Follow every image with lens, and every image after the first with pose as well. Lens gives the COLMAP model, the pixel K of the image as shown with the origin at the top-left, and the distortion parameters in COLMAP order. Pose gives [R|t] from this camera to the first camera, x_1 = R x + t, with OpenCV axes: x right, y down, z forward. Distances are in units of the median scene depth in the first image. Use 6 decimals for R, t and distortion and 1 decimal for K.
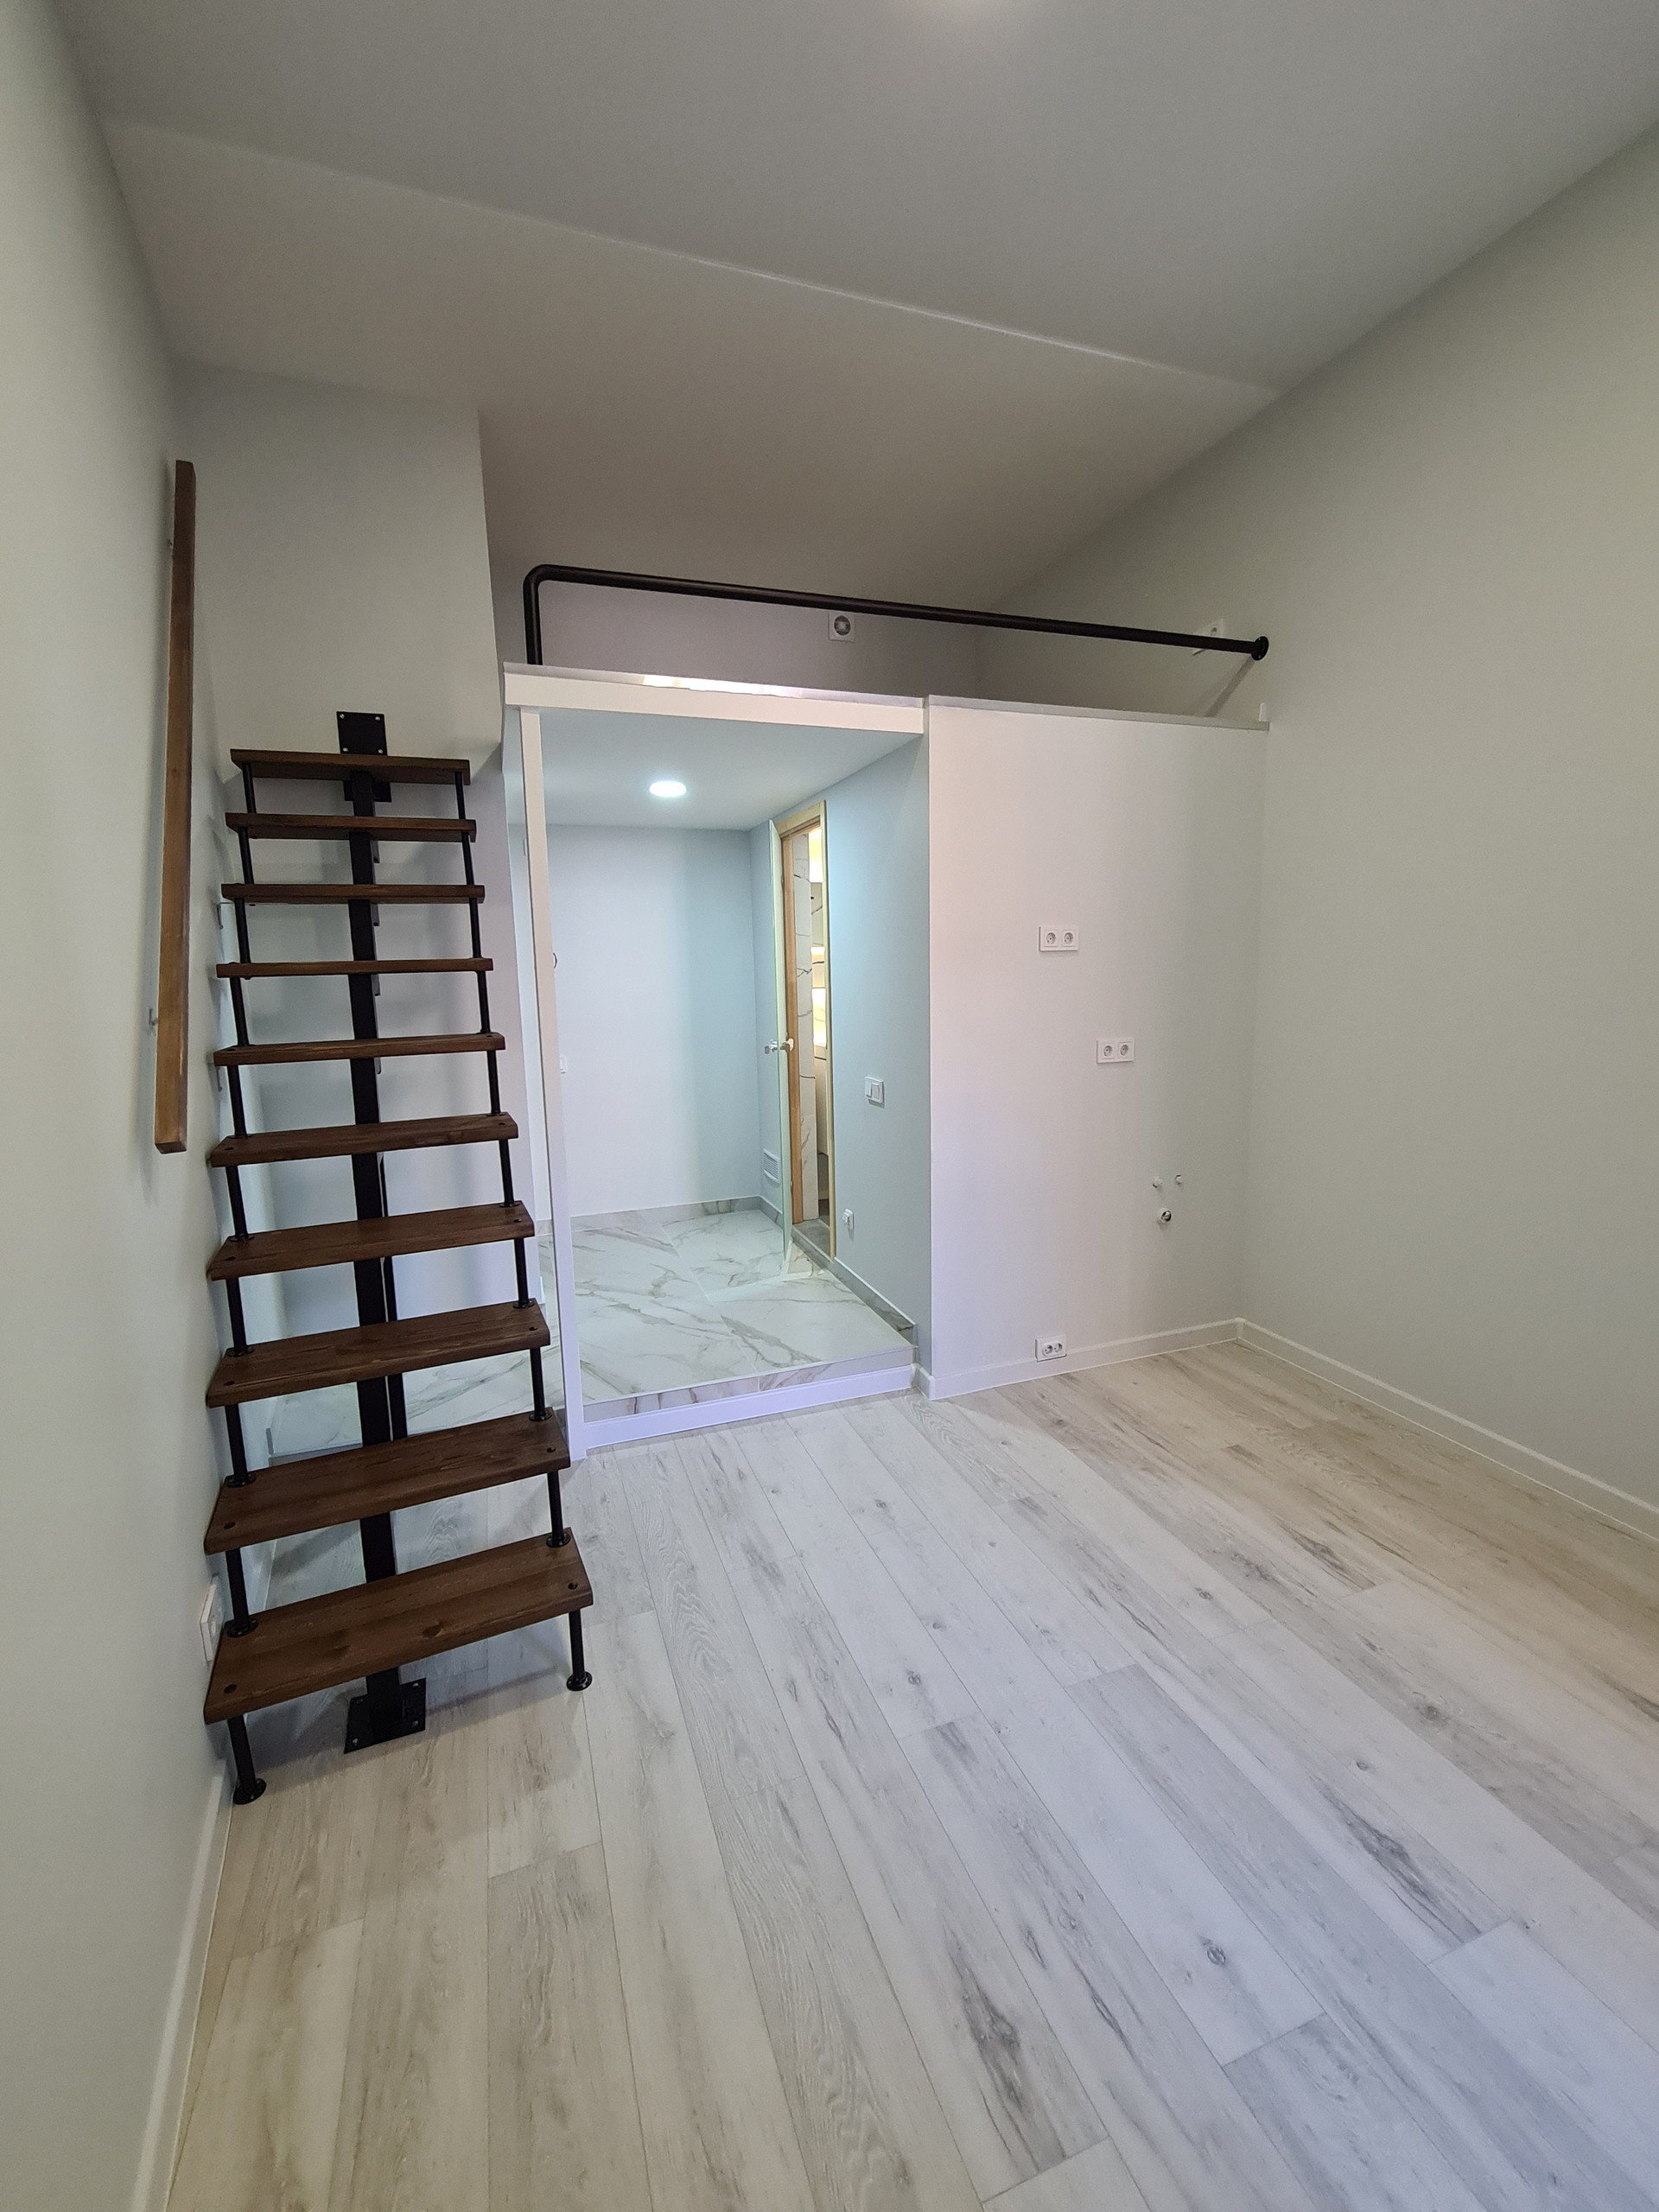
lens RADIAL K [[892.3, 0, 823.3], [0, 892.3, 1103.9], [0, 0, 1]] dist [-0.002452, -0.000997]
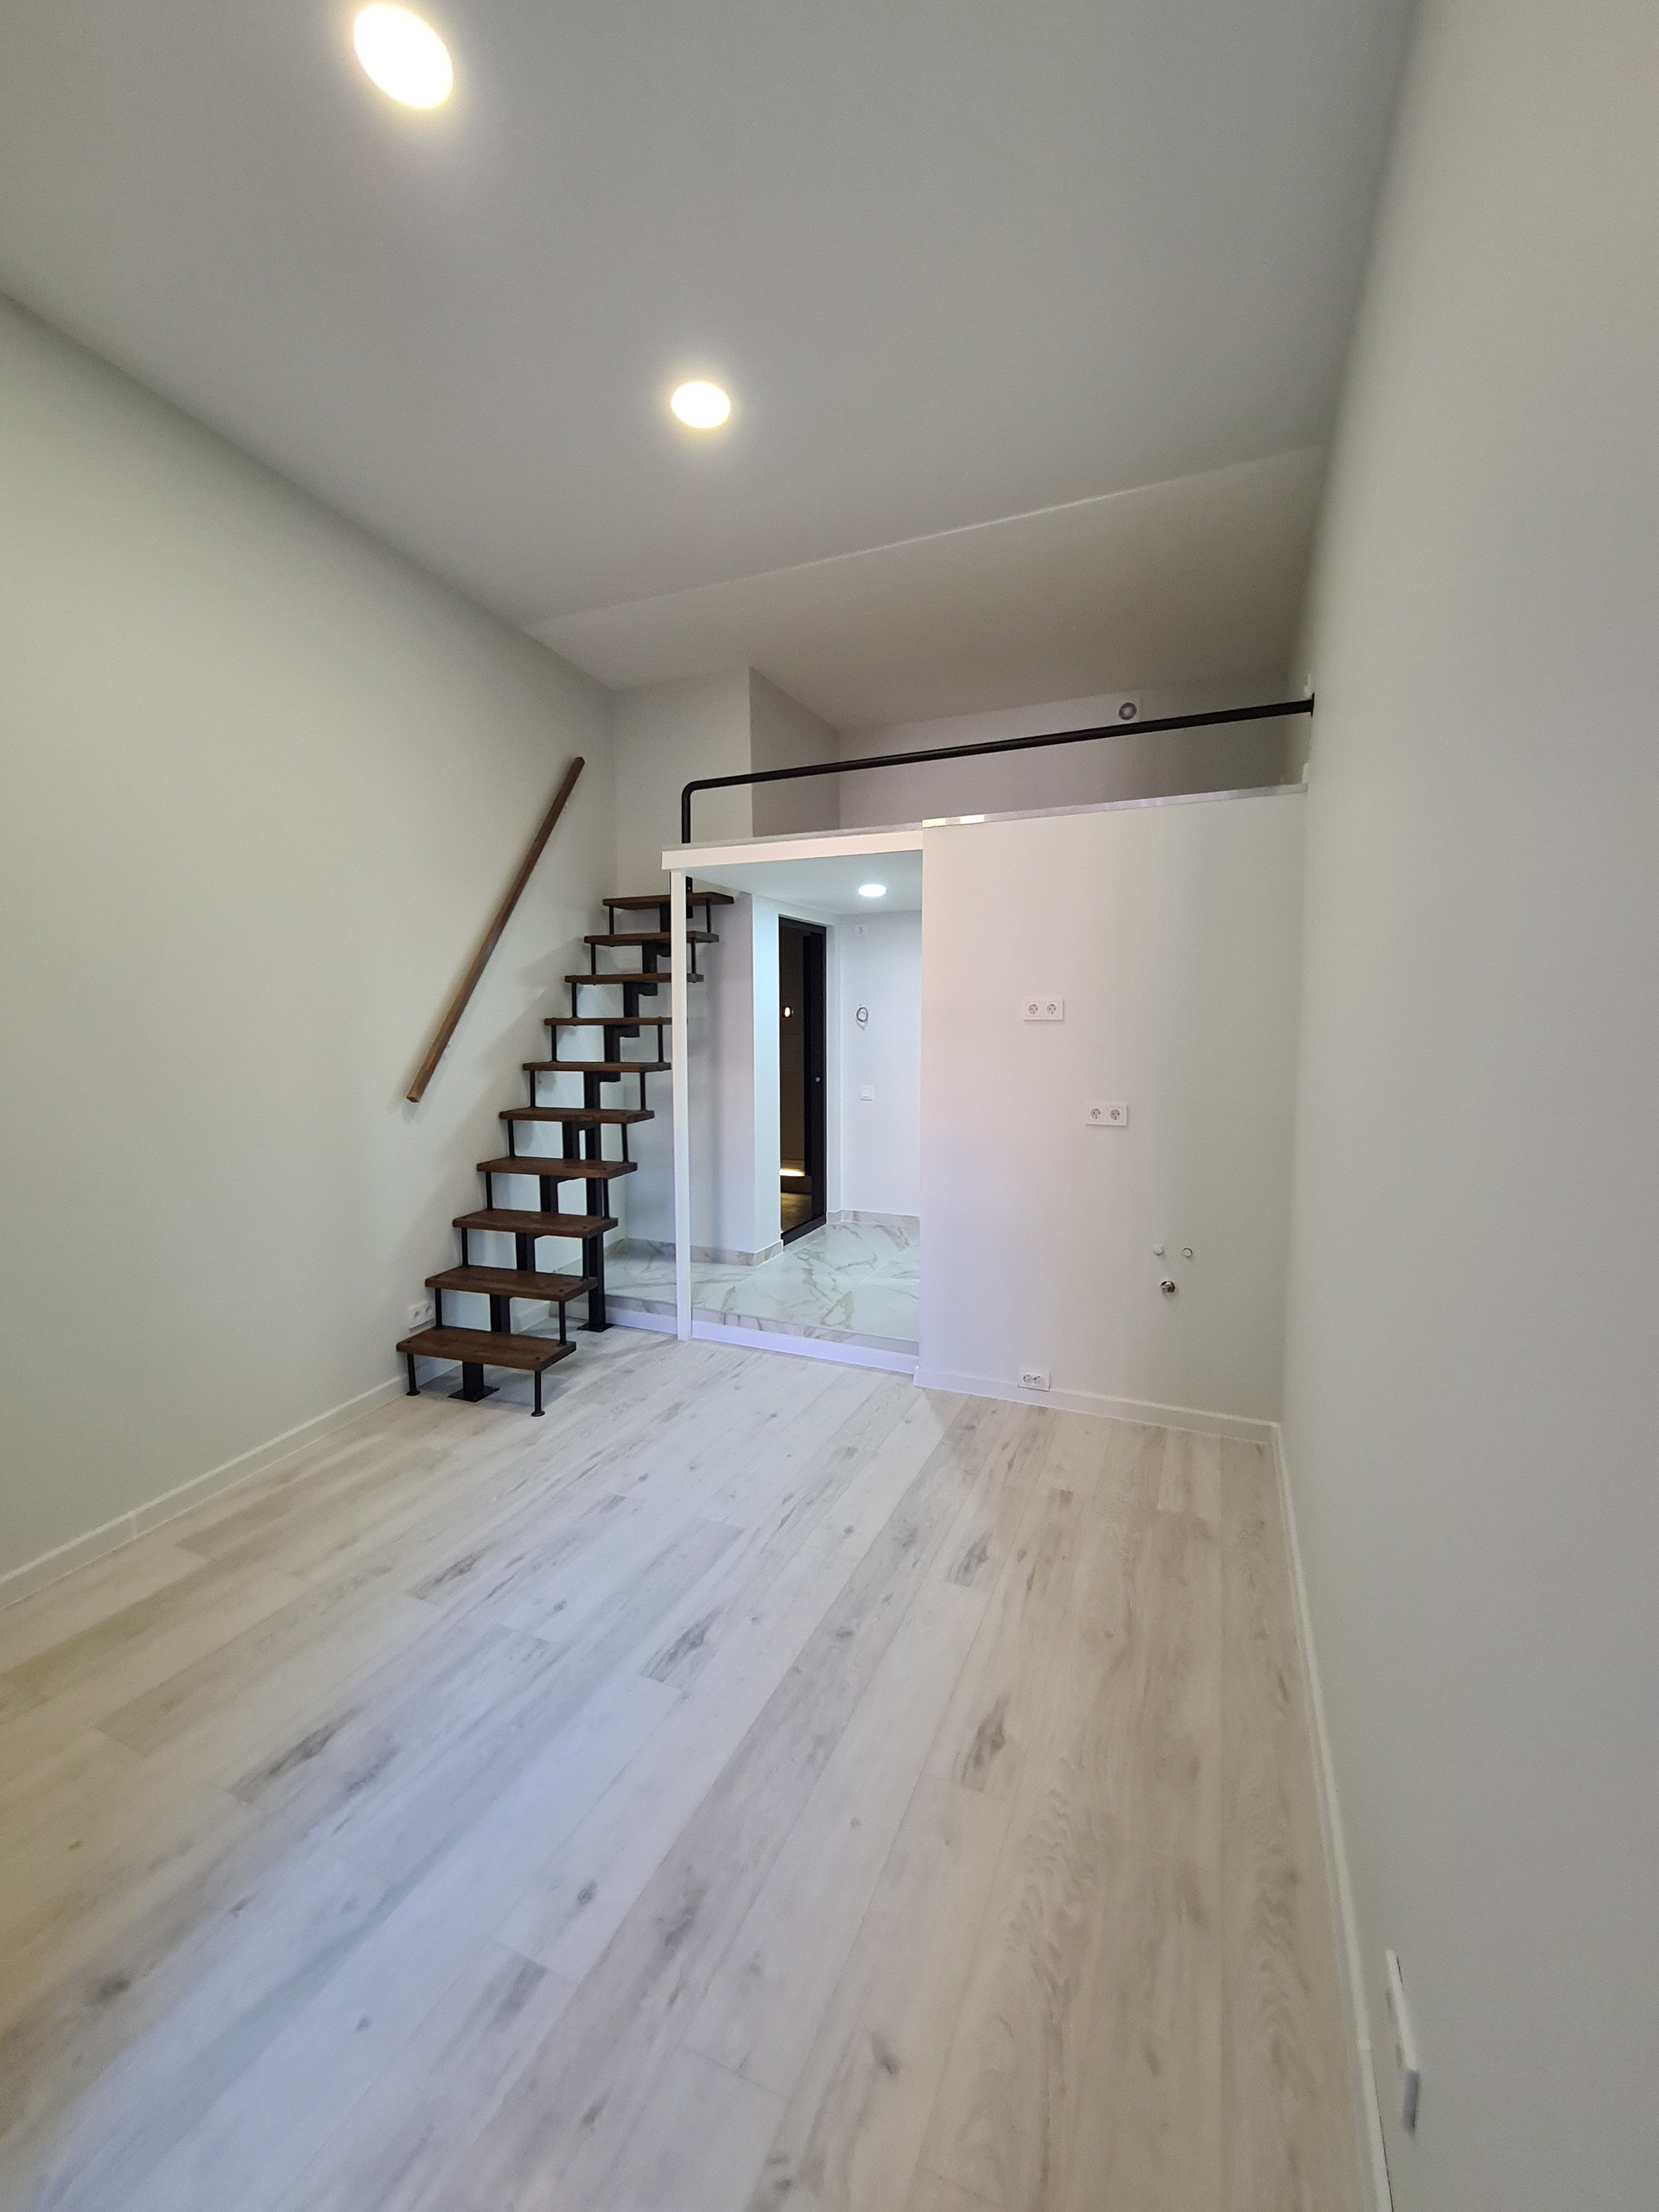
lens RADIAL K [[892.3, 0, 833.3], [0, 892.3, 1107.9], [0, 0, 1]] dist [-0.002452, -0.000997]
pose [[0.735960, 0.090050, -0.671010, 1.019328], [-0.117047, 0.993114, 0.004900, -0.044038], [0.666831, 0.074934, 0.741432, -0.003230]]
